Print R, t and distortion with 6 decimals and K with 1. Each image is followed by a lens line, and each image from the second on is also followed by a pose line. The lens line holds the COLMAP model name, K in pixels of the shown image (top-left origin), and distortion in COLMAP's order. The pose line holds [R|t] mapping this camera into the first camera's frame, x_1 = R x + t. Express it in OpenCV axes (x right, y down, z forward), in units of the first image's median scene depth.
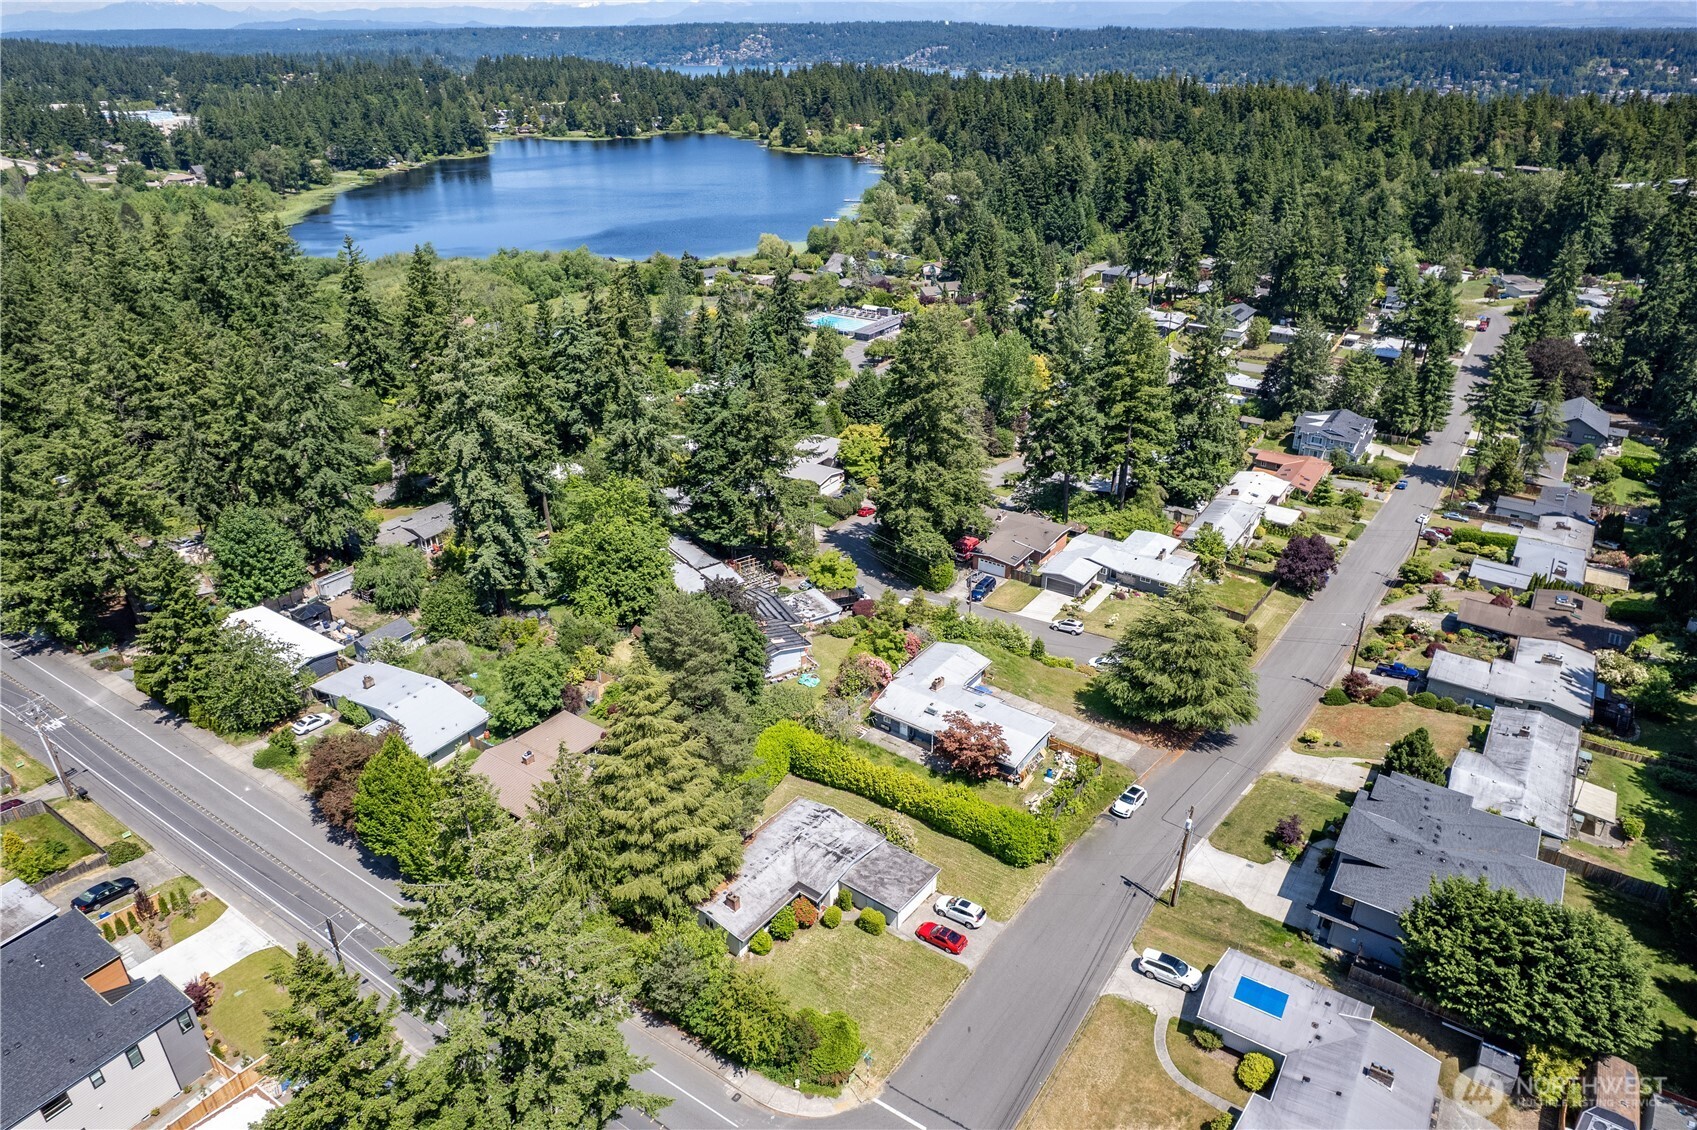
lens RADIAL K [[1081.4, 0, 855.8], [0, 1081.4, 572.8], [0, 0, 1]] dist [-0.070754, 0.059823]
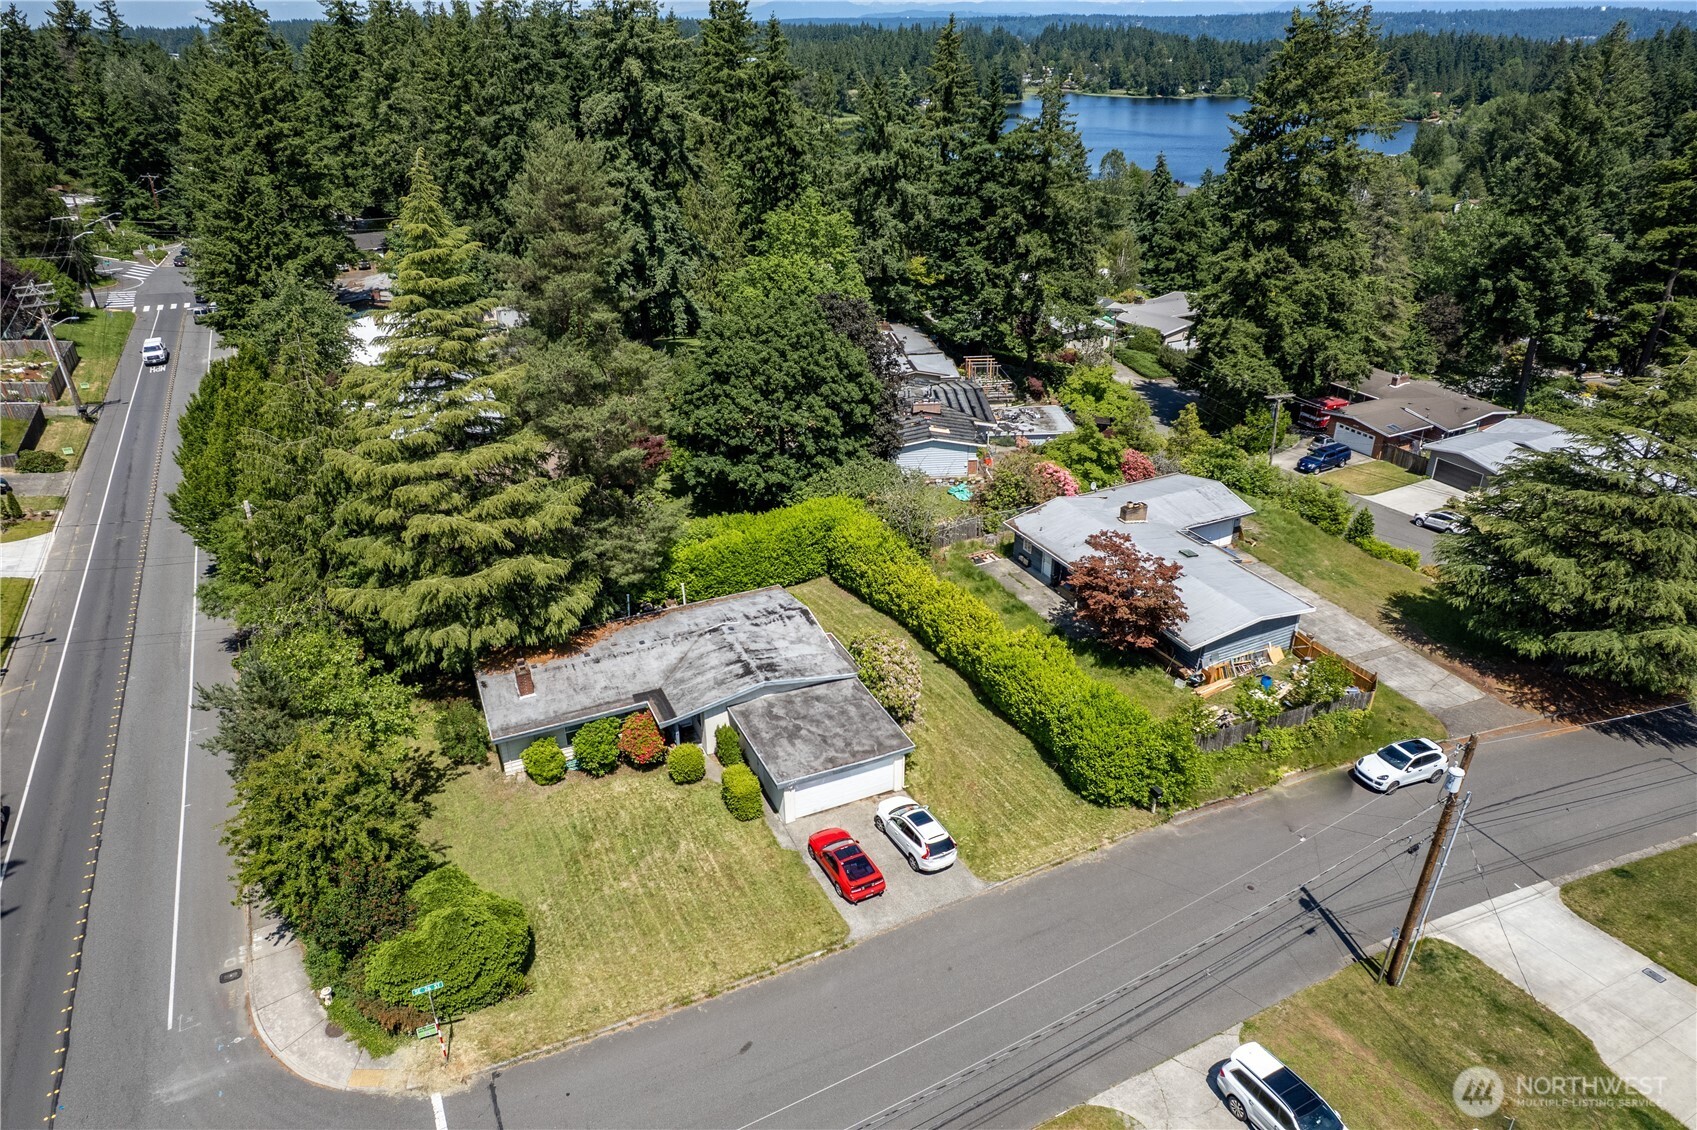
lens RADIAL K [[1081.4, 0, 855.8], [0, 1081.4, 572.8], [0, 0, 1]] dist [-0.070754, 0.059823]
pose [[0.885362, 0.212419, -0.413537, 0.198706], [-0.210590, 0.976264, 0.050608, 0.142721], [0.414471, 0.042280, 0.909080, 0.425398]]
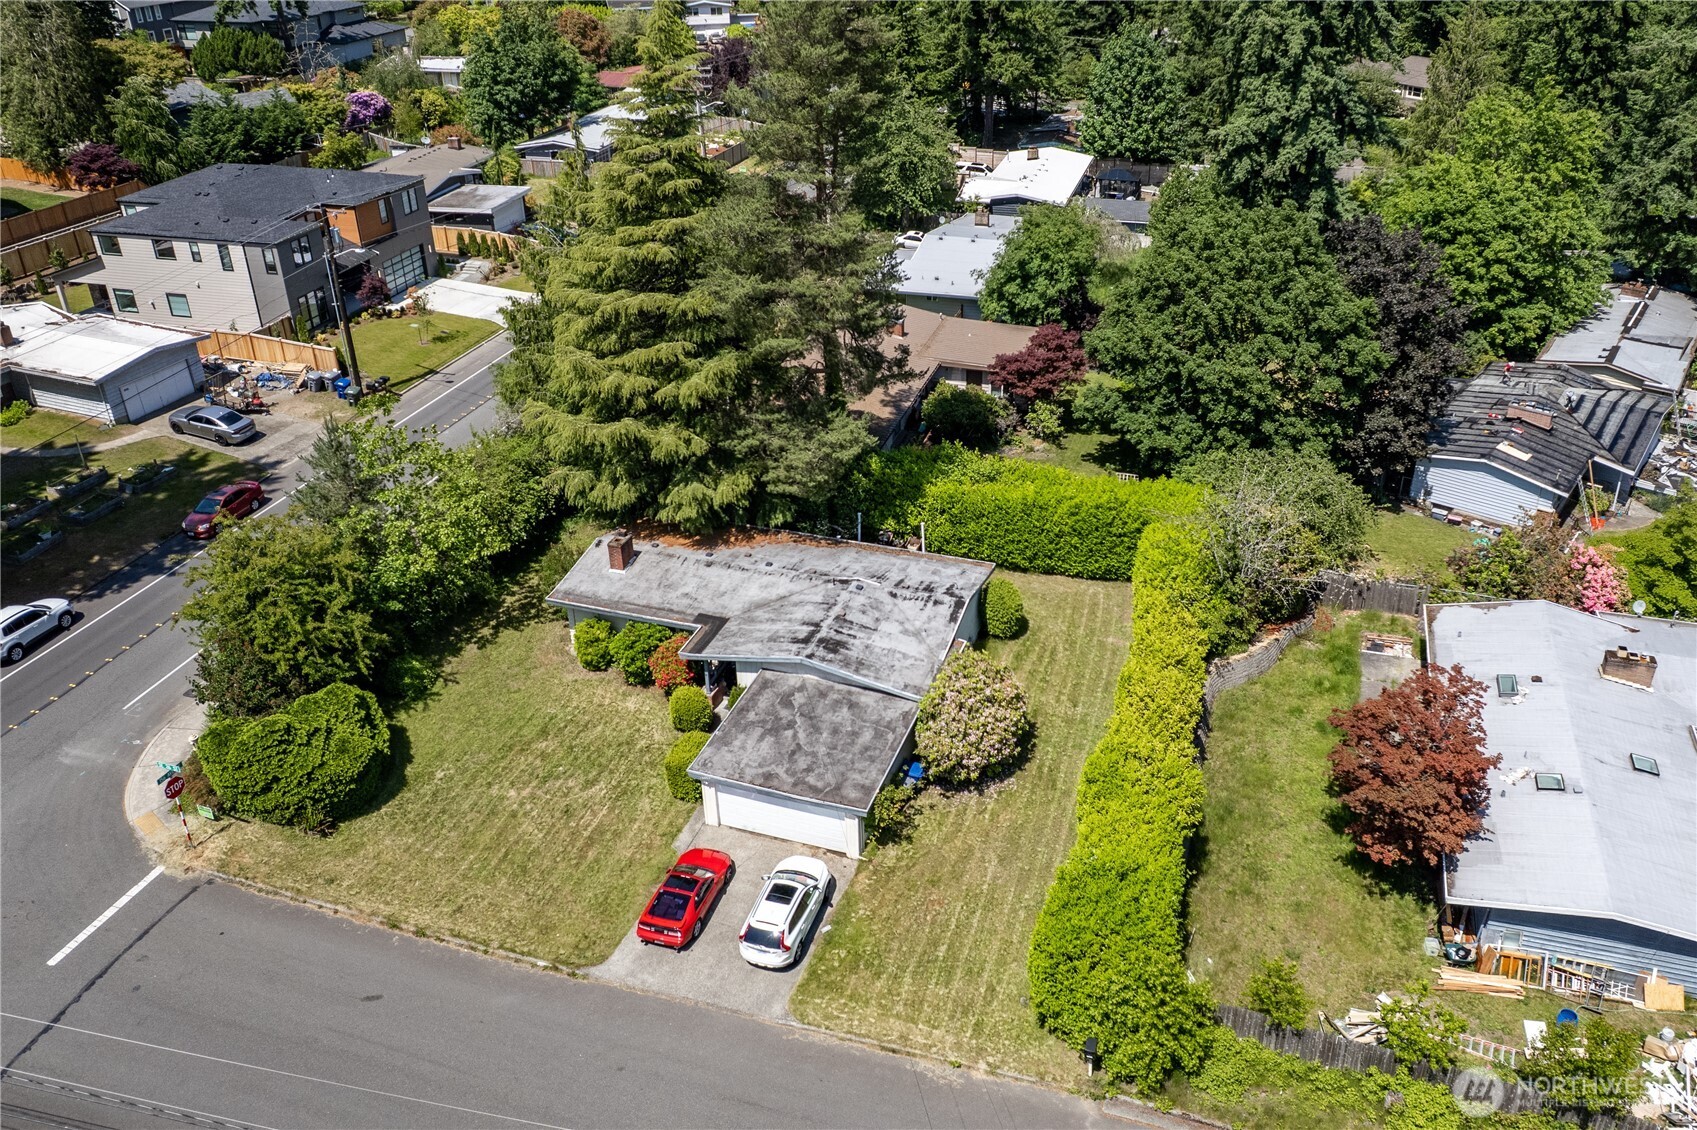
lens RADIAL K [[1330.4, 0, 928.0], [0, 1330.4, 504.4], [0, 0, 1]] dist [-0.049383, 0.013961]
pose [[0.332829, 0.436979, -0.835628, 0.342168], [-0.425403, 0.860433, 0.280513, 0.037614], [0.841580, 0.262116, 0.472270, 0.624615]]
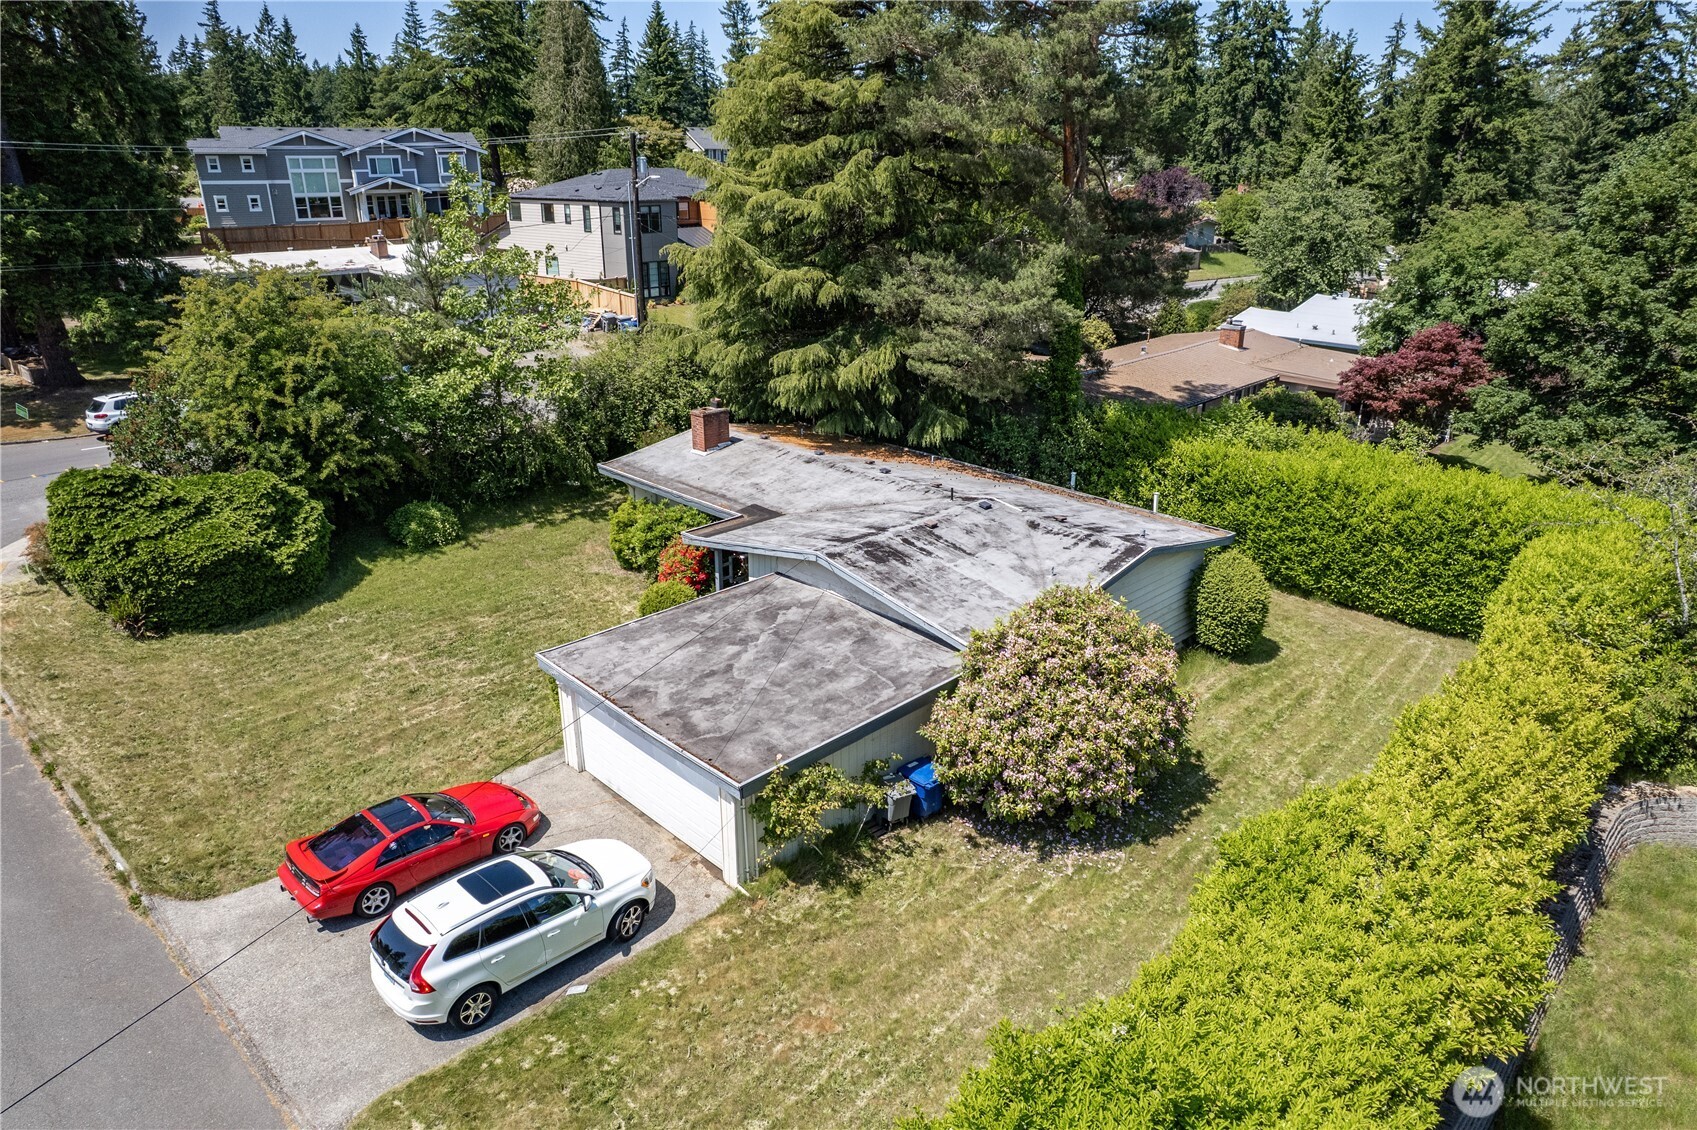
lens RADIAL K [[1081.4, 0, 855.8], [0, 1081.4, 572.8], [0, 0, 1]] dist [-0.070754, 0.059823]
pose [[-0.151228, 0.357321, -0.921657, 0.185879], [-0.450038, 0.805259, 0.386037, 0.135836], [0.880112, 0.473160, 0.039031, 0.802531]]
